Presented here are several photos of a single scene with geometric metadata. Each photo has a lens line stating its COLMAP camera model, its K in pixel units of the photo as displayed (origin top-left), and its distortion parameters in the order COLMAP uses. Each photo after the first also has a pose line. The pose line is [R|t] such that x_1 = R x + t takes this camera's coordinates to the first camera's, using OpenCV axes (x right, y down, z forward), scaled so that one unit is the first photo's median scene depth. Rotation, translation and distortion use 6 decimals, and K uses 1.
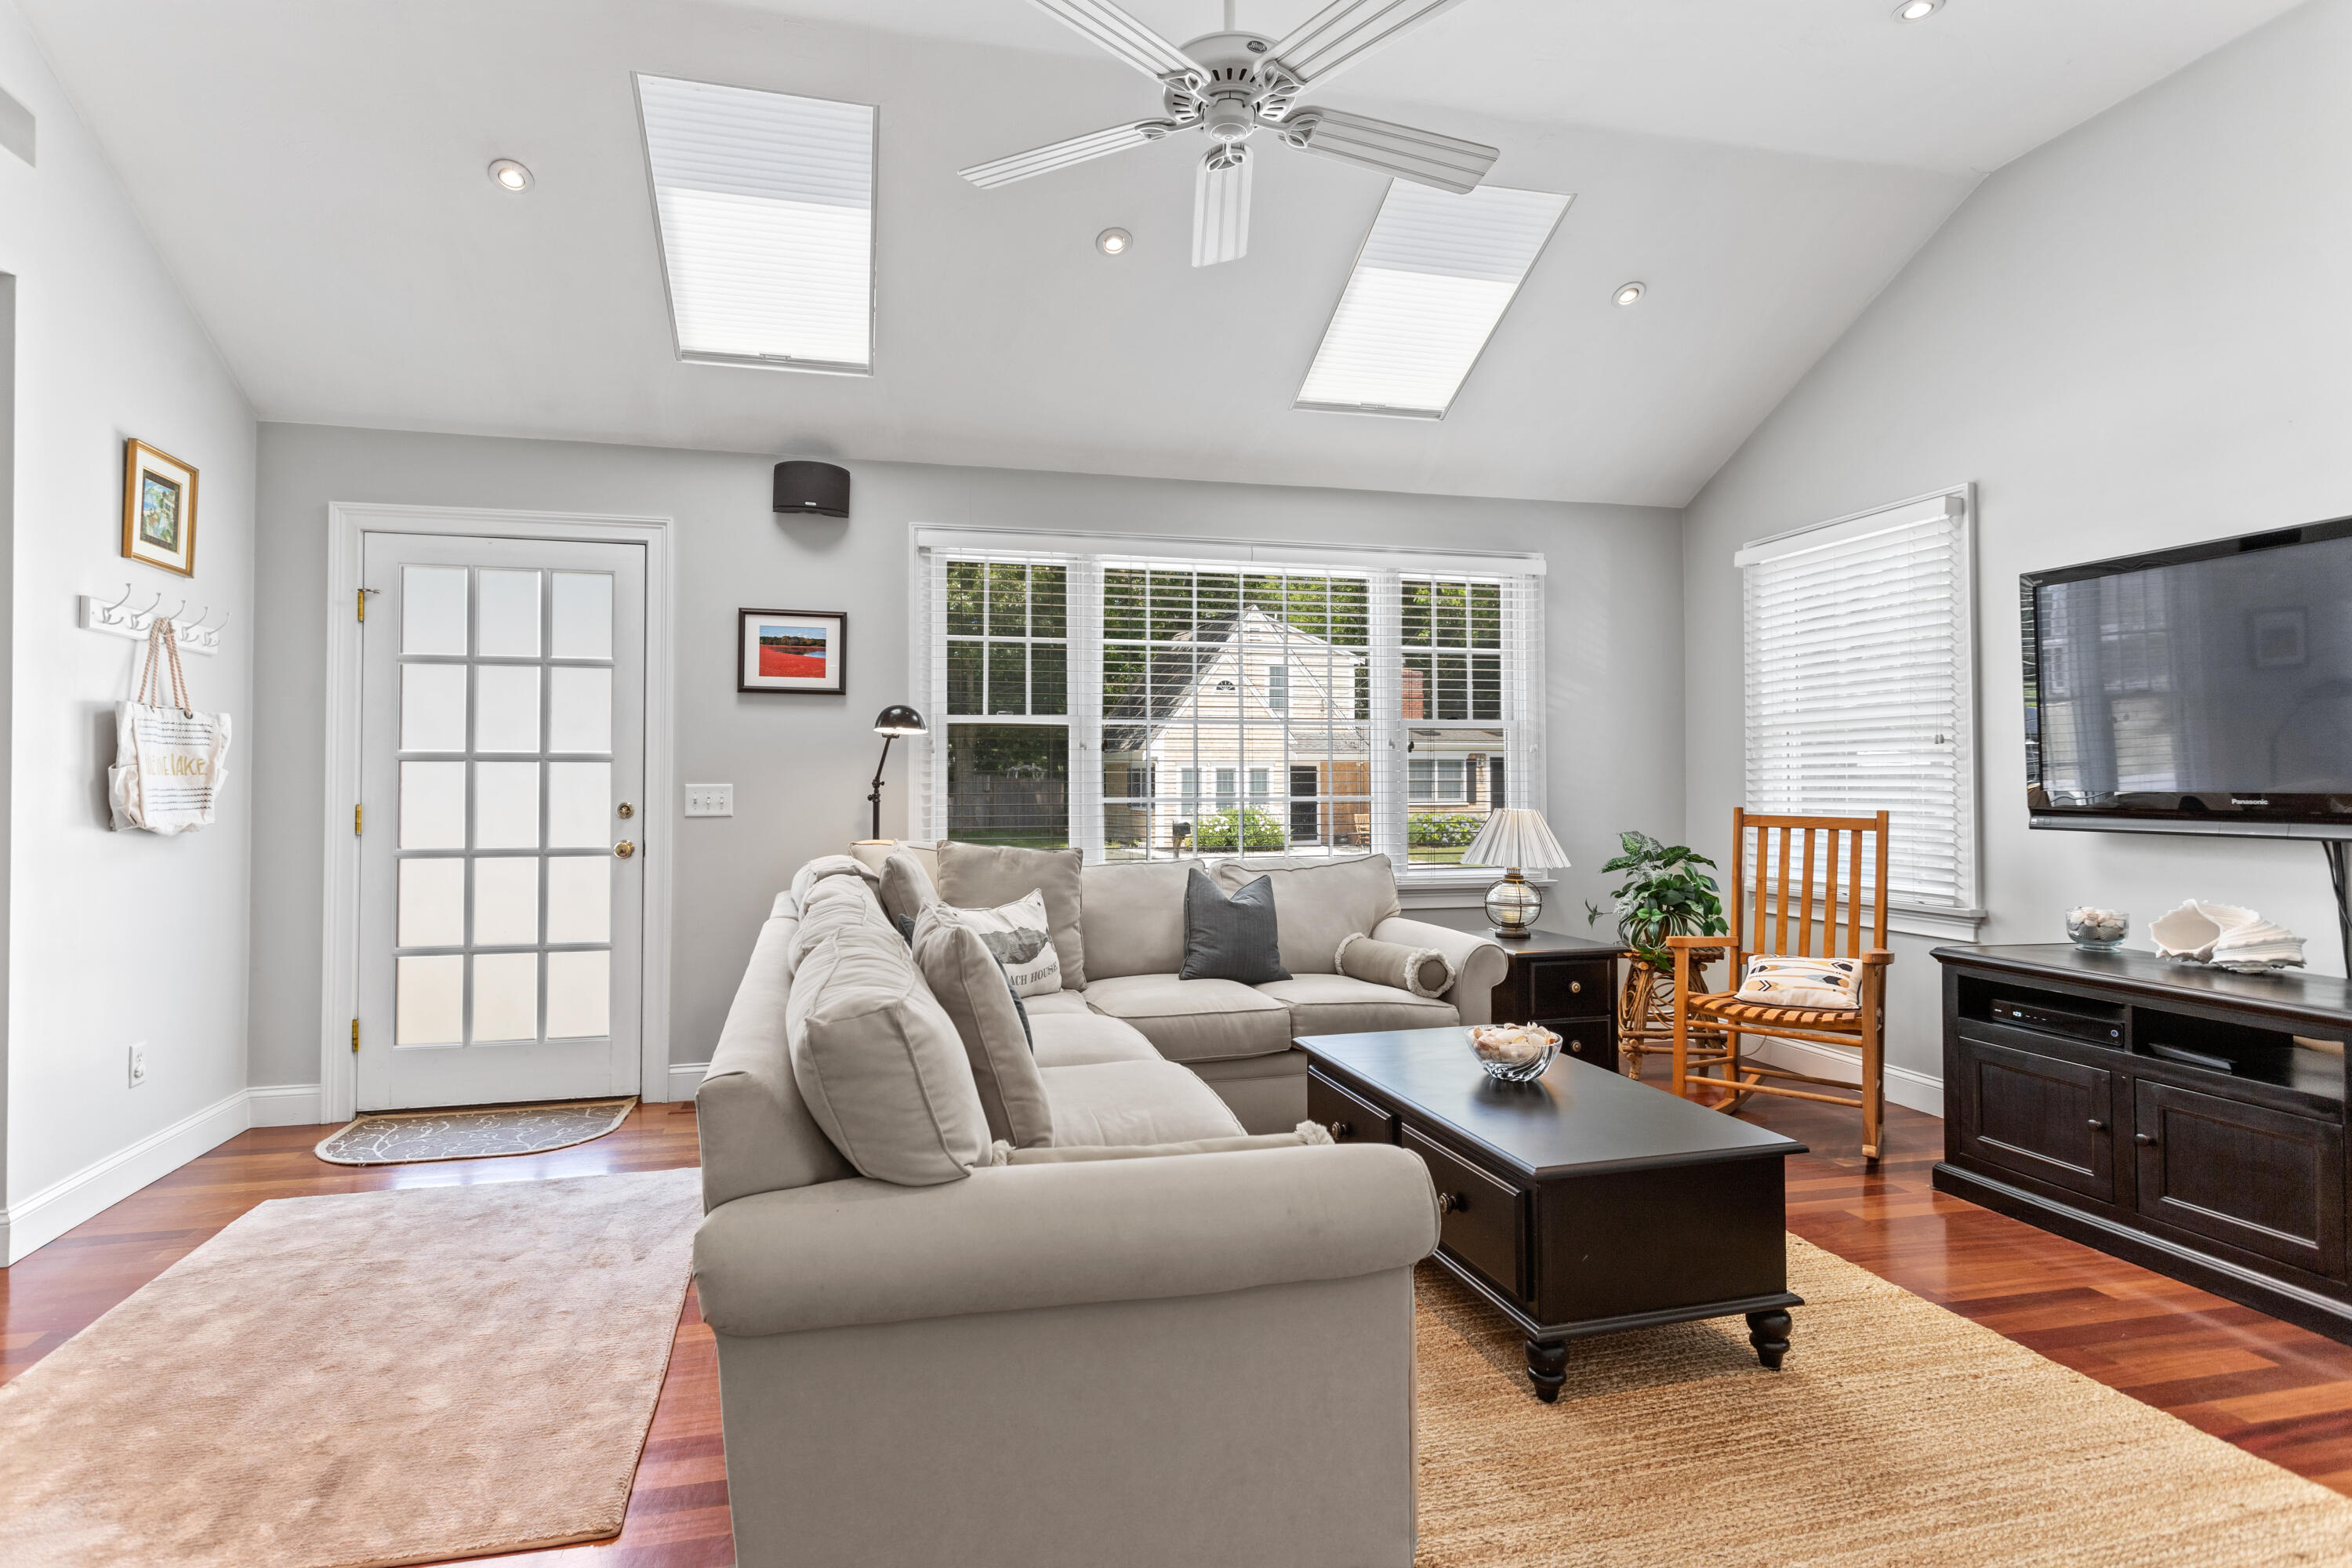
lens RADIAL K [[1217.8, 0, 1163.9], [0, 1217.8, 783.8], [0, 0, 1]] dist [-0.025282, -0.000322]
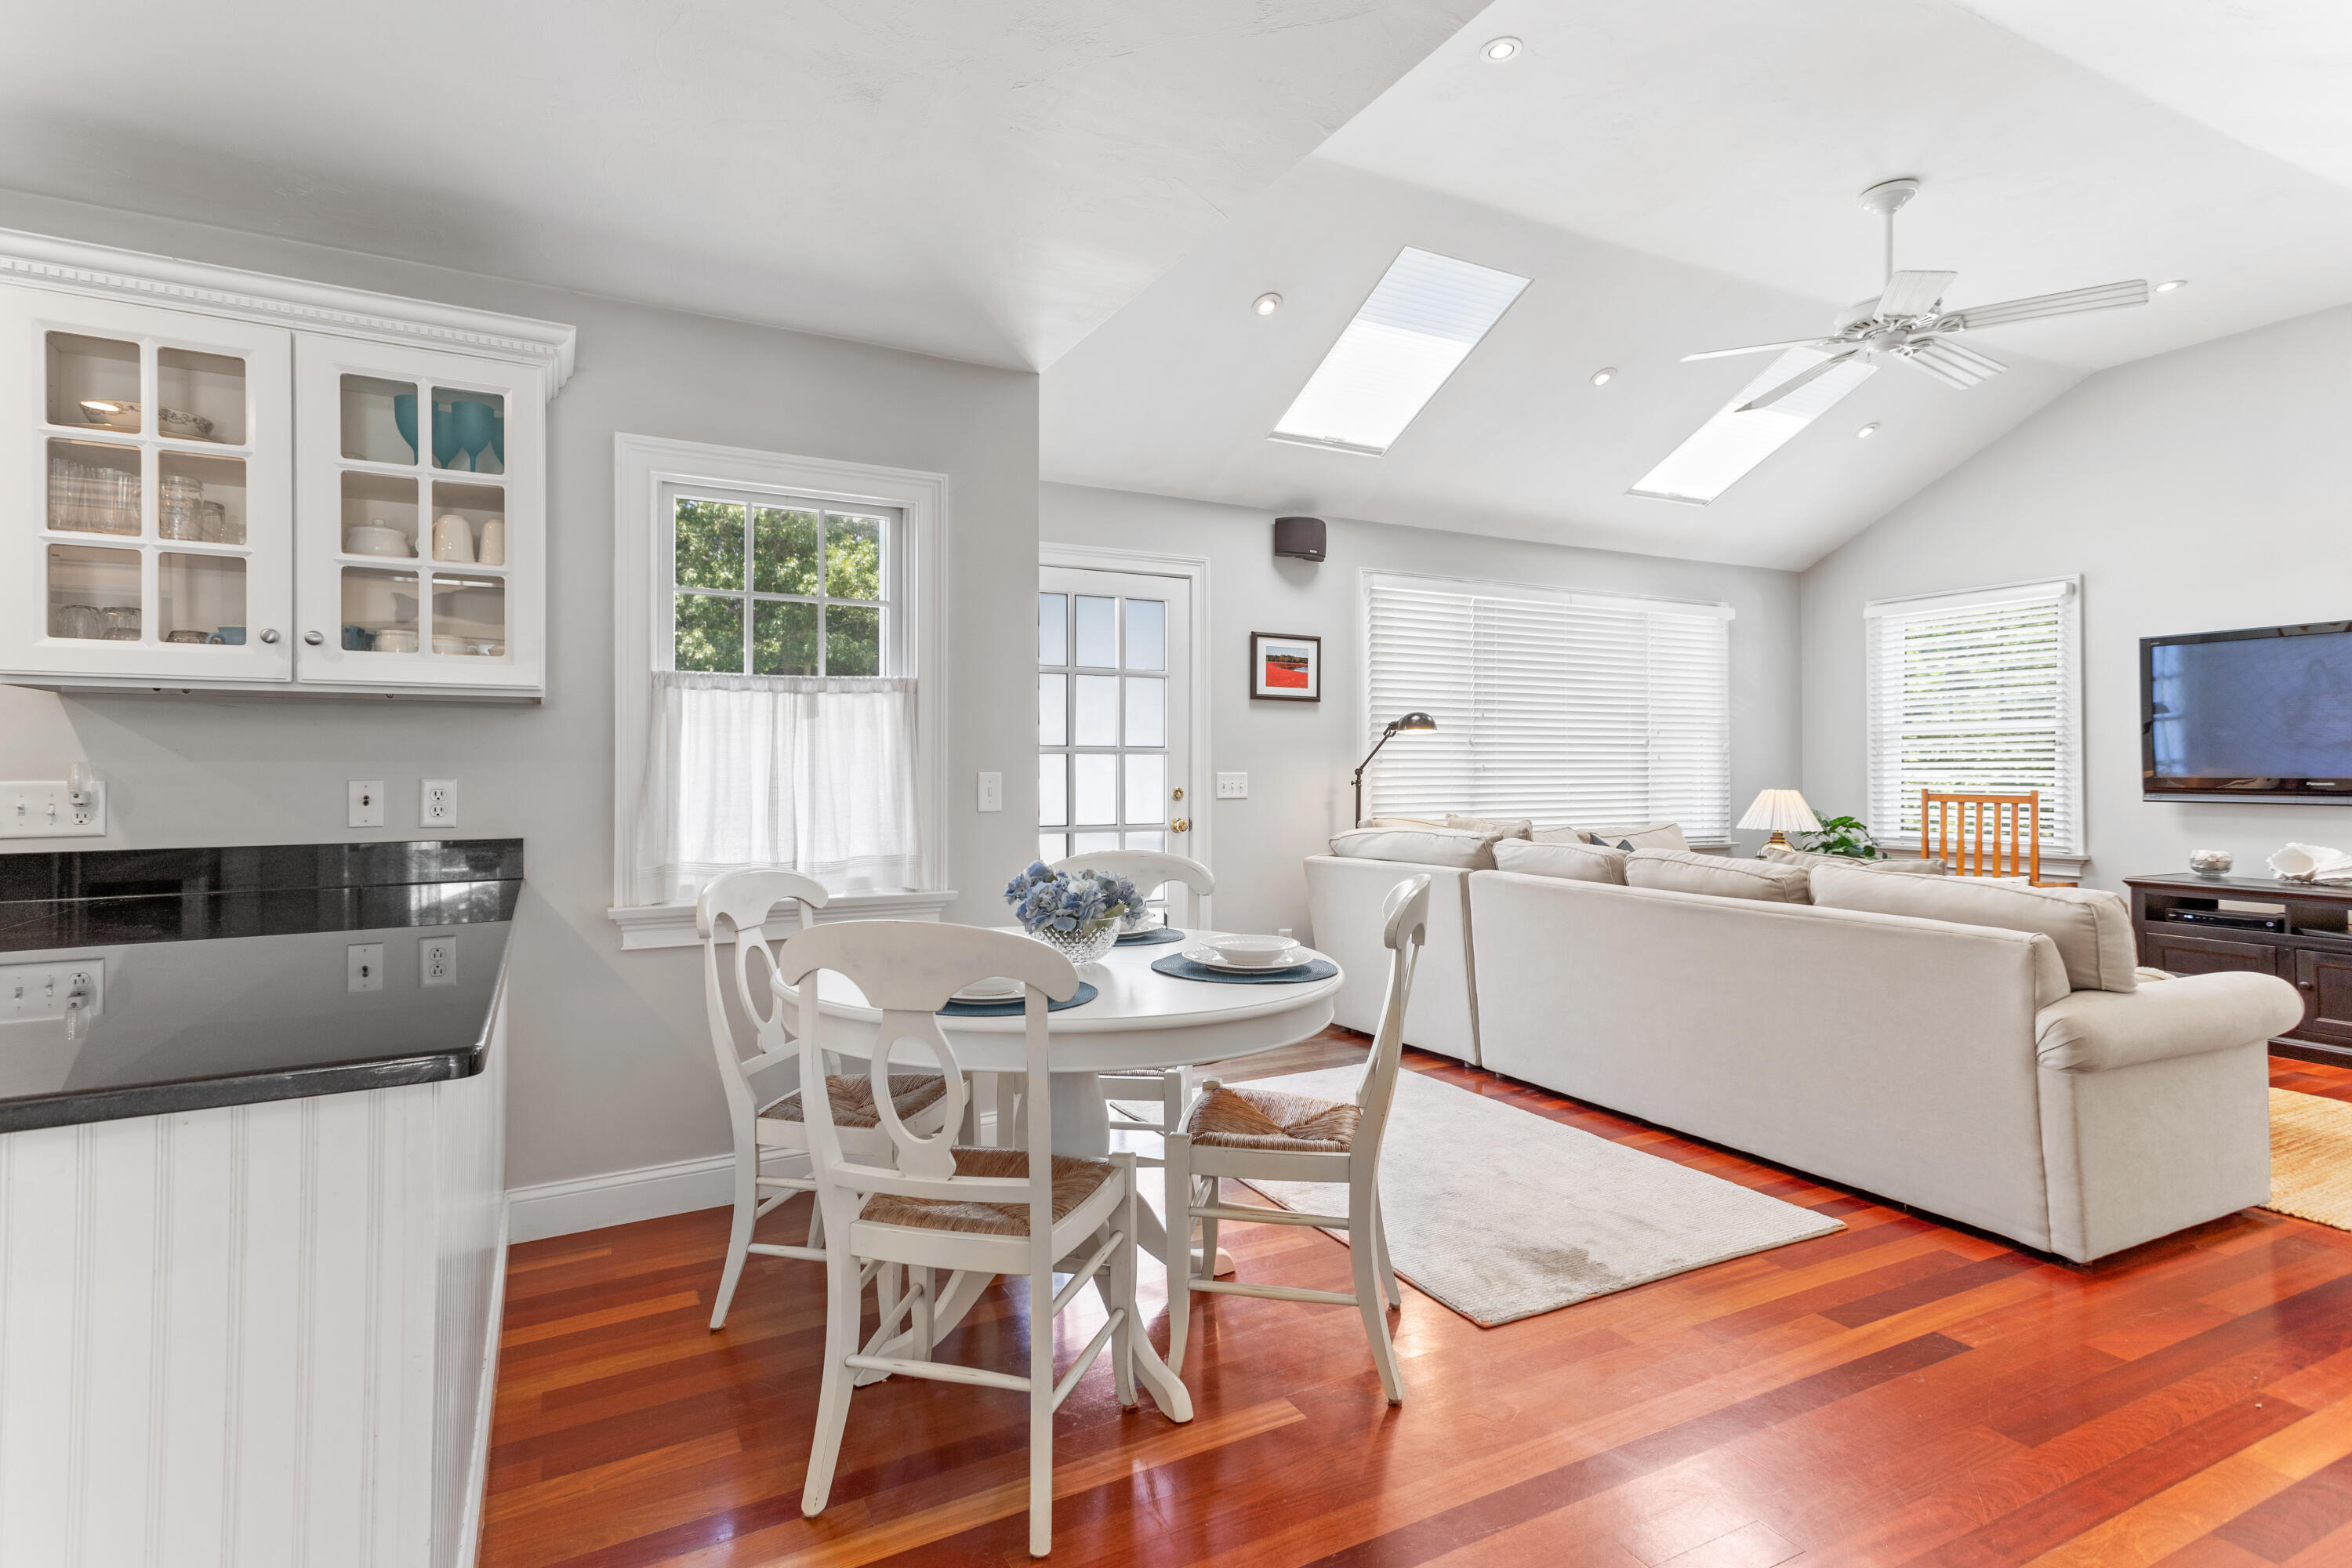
lens RADIAL K [[1172.1, 0, 1179.2], [0, 1172.1, 773.8], [0, 0, 1]] dist [0.007632, 0.000188]
pose [[0.971443, -0.000195, 0.237273, -0.717432], [-0.001654, 0.999970, 0.007592, -0.007210], [-0.237267, -0.007767, 0.971413, -0.160659]]
